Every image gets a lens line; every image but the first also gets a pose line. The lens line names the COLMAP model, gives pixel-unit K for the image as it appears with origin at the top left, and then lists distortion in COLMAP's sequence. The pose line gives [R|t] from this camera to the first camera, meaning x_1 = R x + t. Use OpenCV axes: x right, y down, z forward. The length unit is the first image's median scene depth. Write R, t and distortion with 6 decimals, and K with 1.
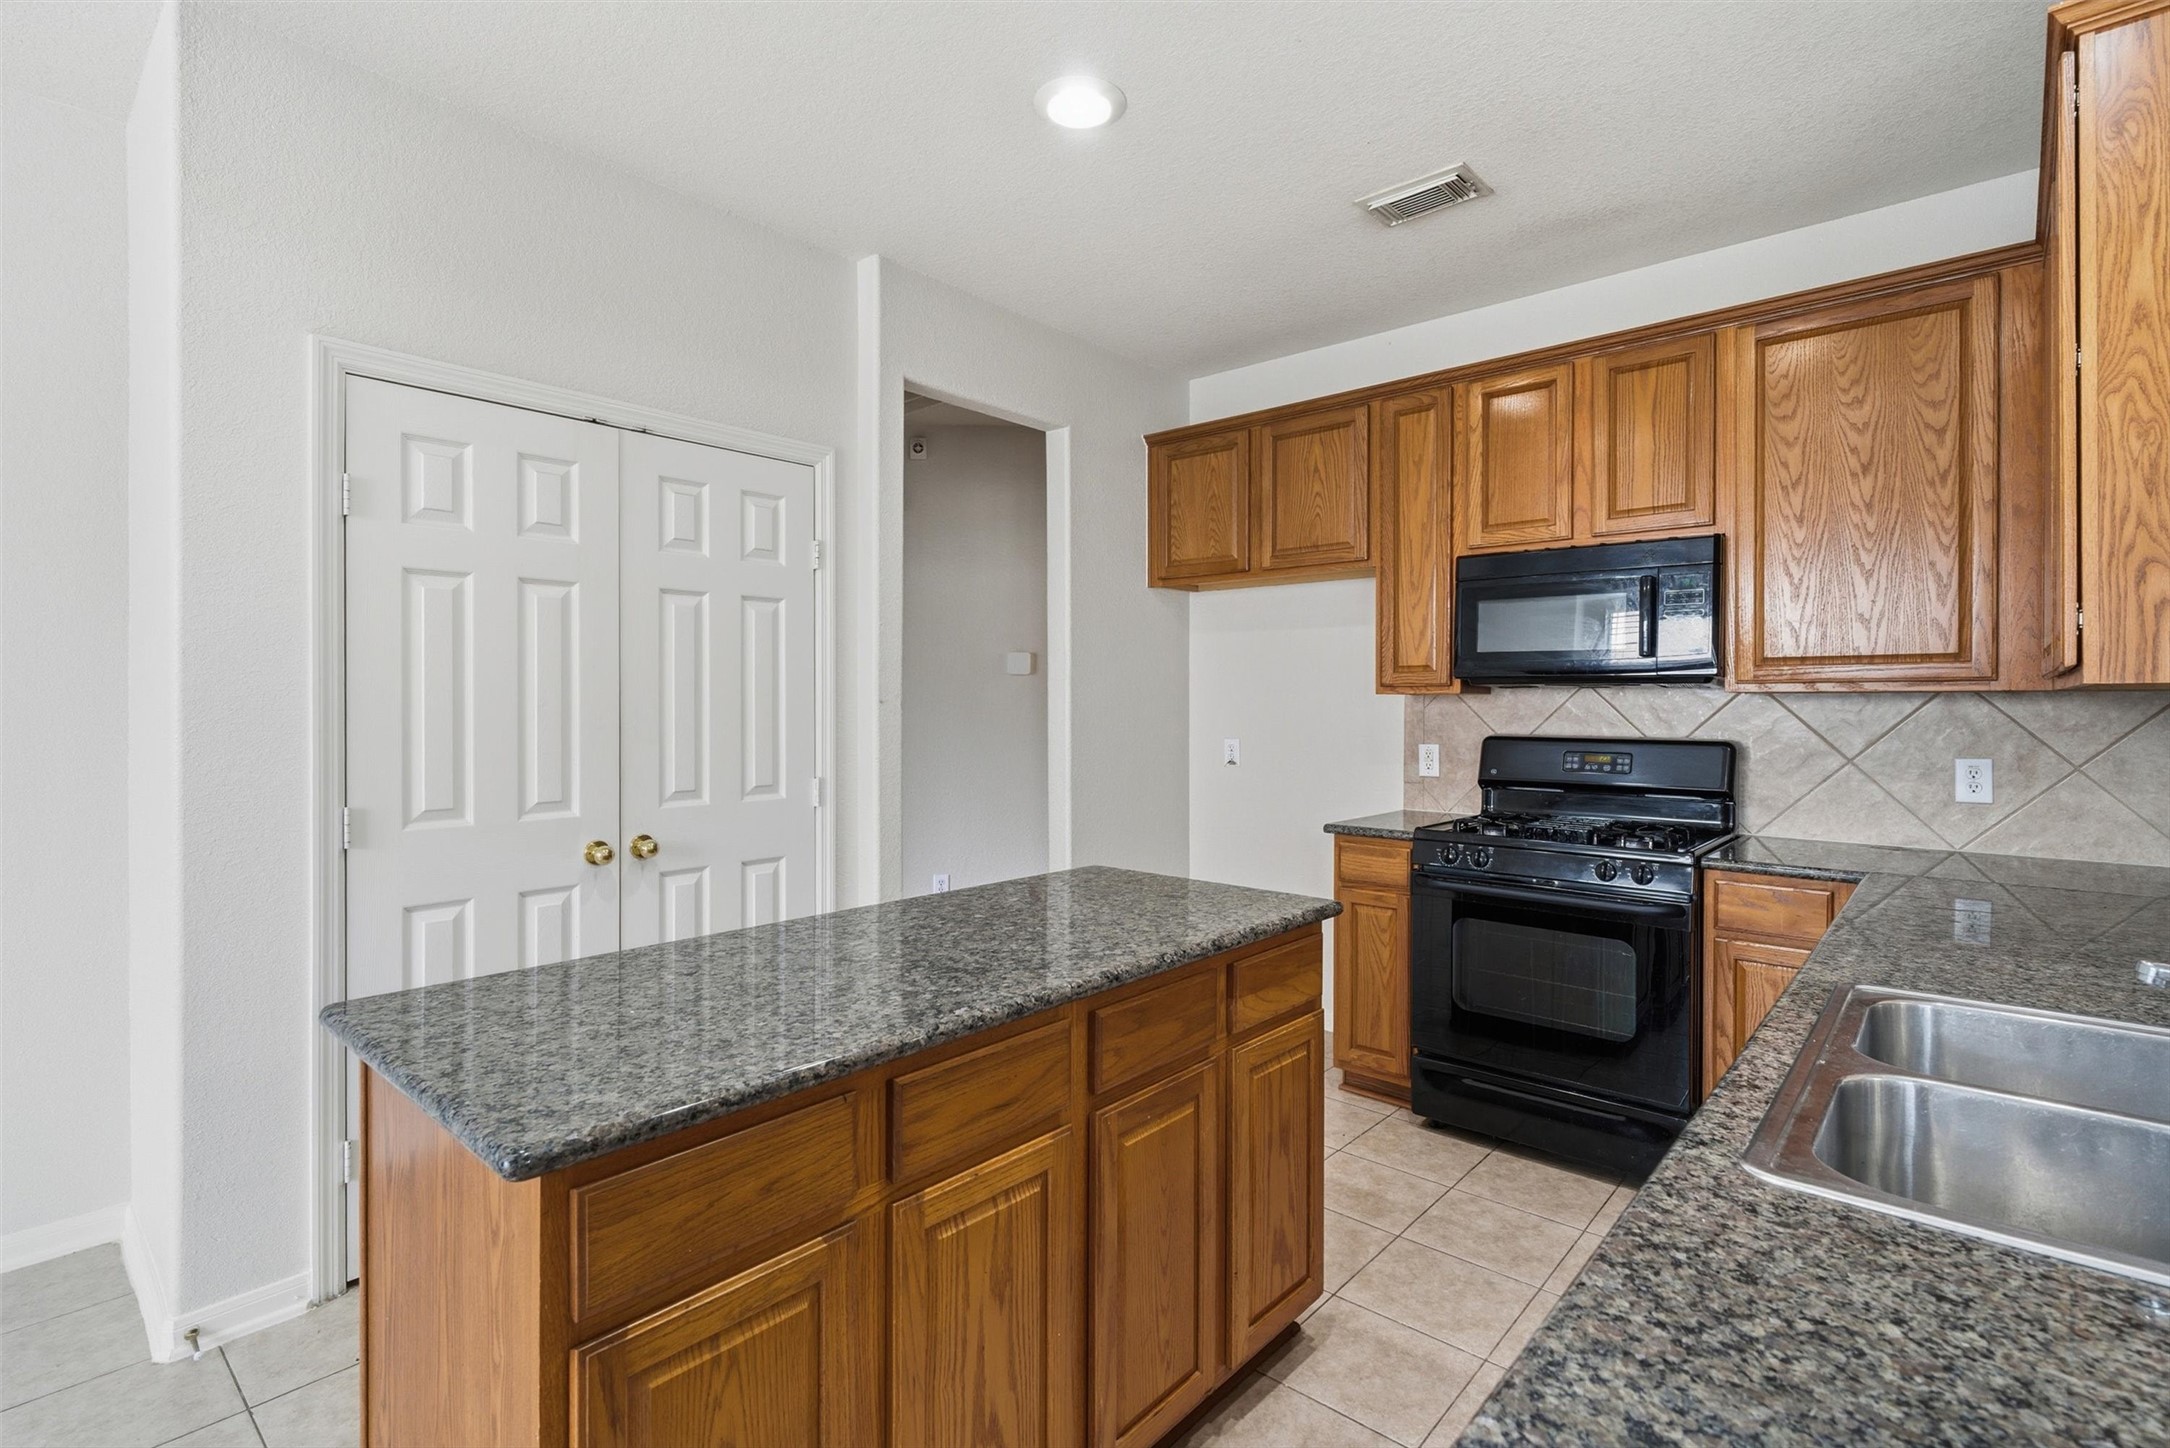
lens RADIAL K [[1027.9, 0, 1081.6], [0, 1027.9, 711.8], [0, 0, 1]] dist [0.002627, -0.000453]
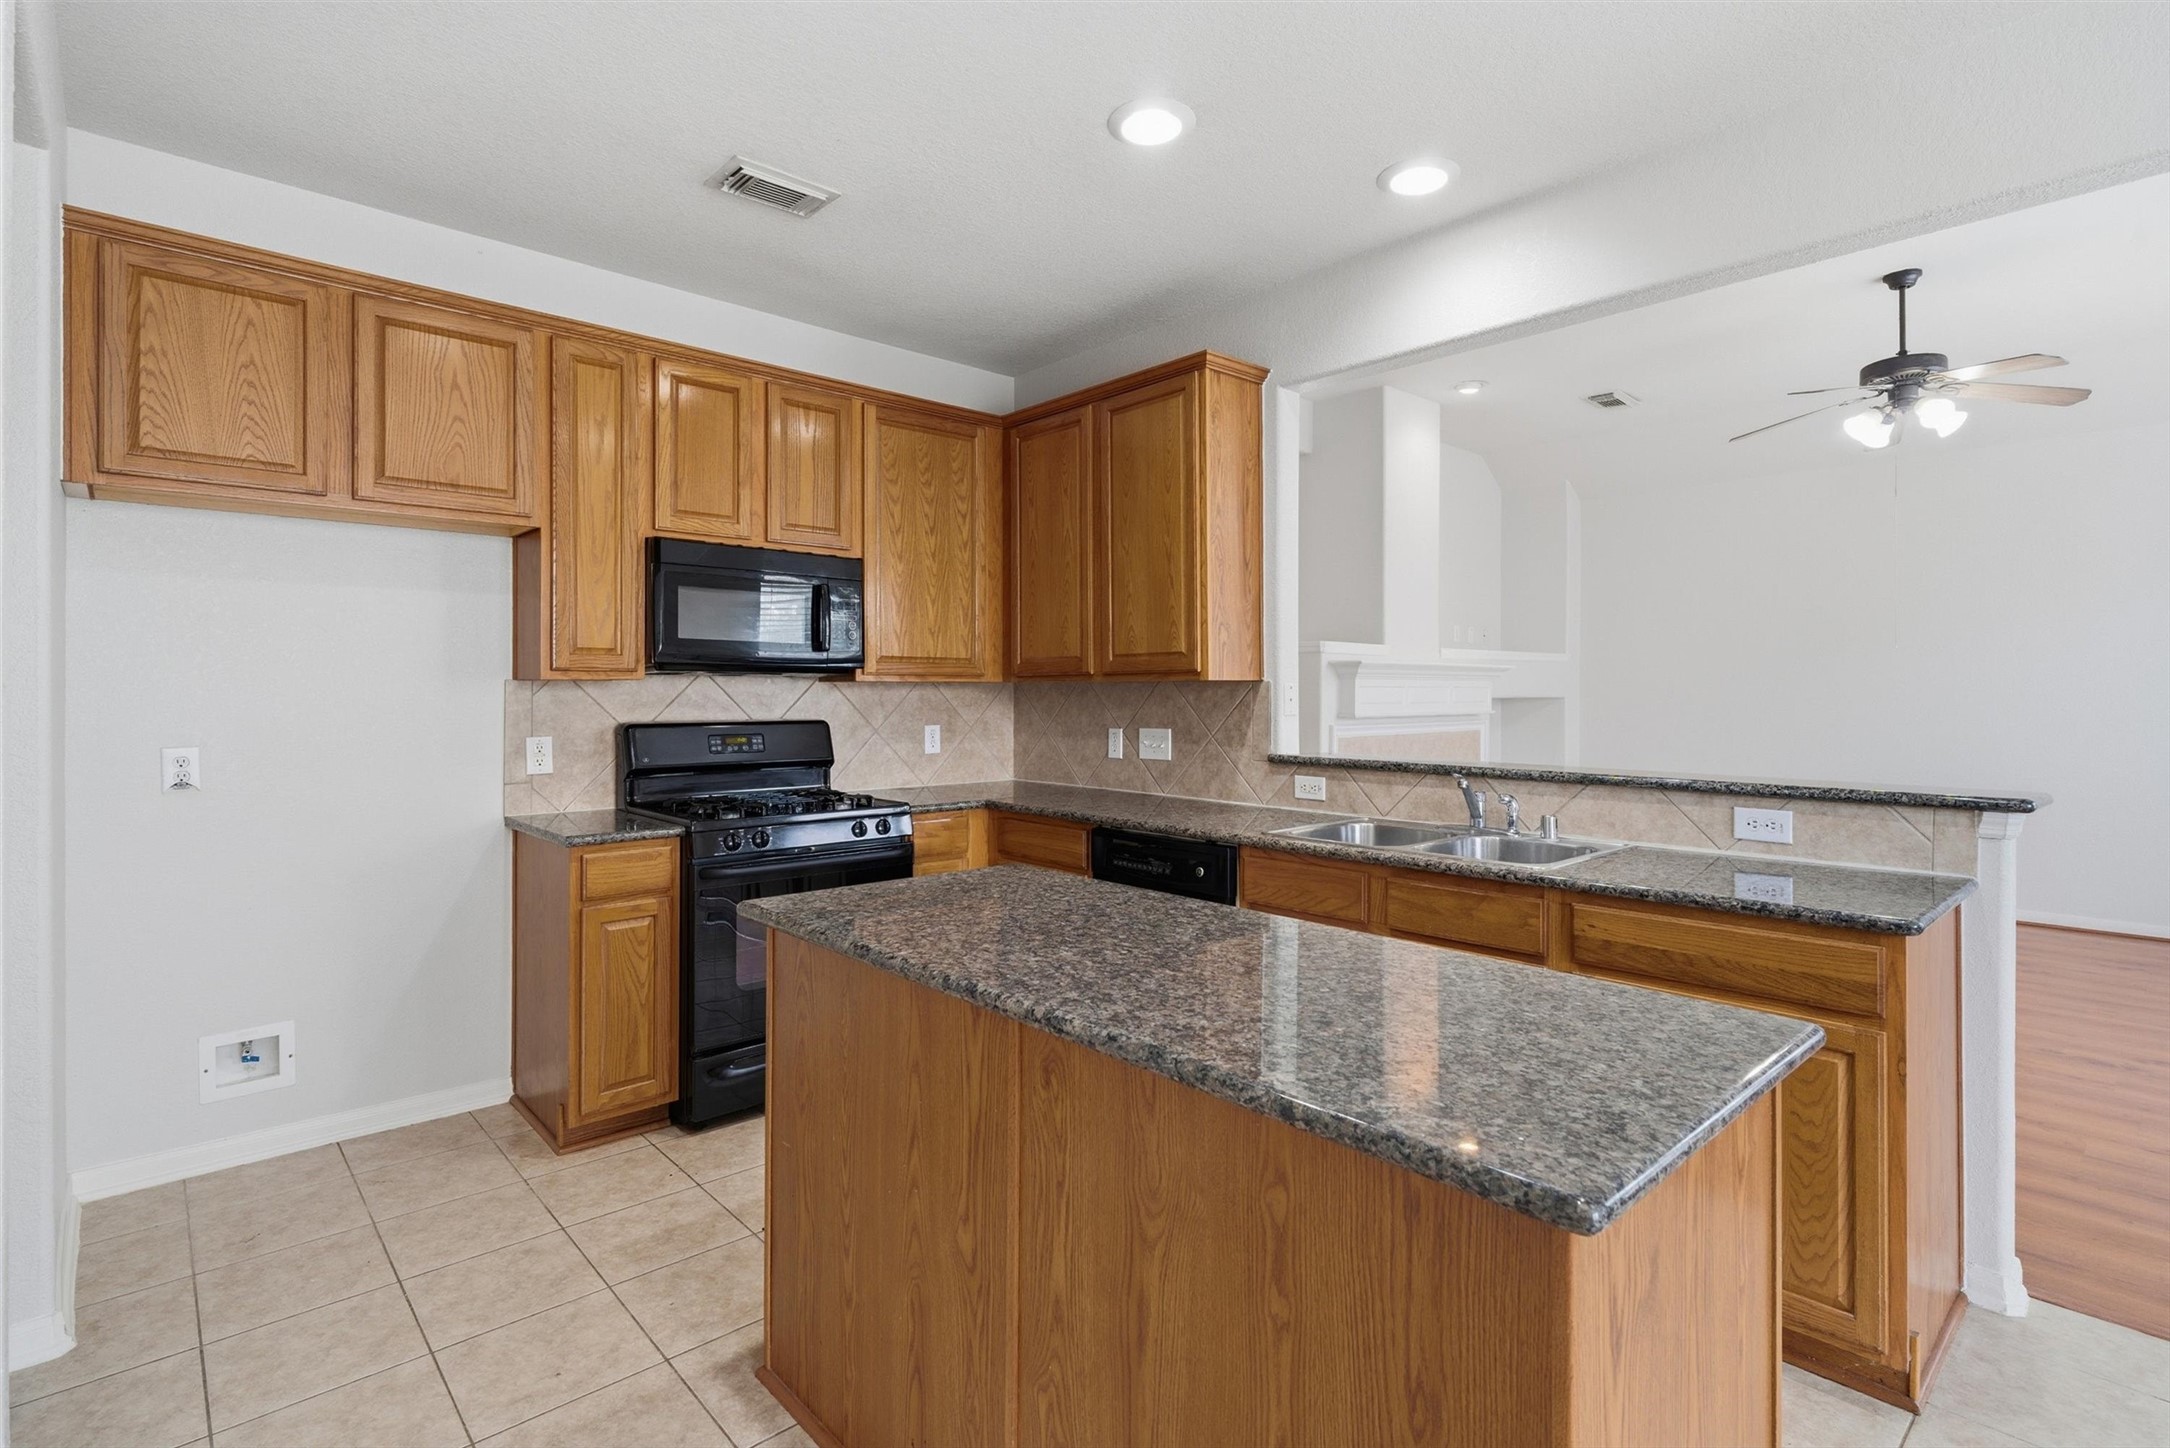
lens RADIAL K [[1027.9, 0, 1105.6], [0, 1027.9, 693.6], [0, 0, 1]] dist [0.002627, -0.000453]
pose [[0.100124, -0.003019, 0.994970, -0.558463], [0.008015, 0.999965, 0.002227, -0.003862], [-0.994943, 0.007752, 0.100144, 0.503613]]
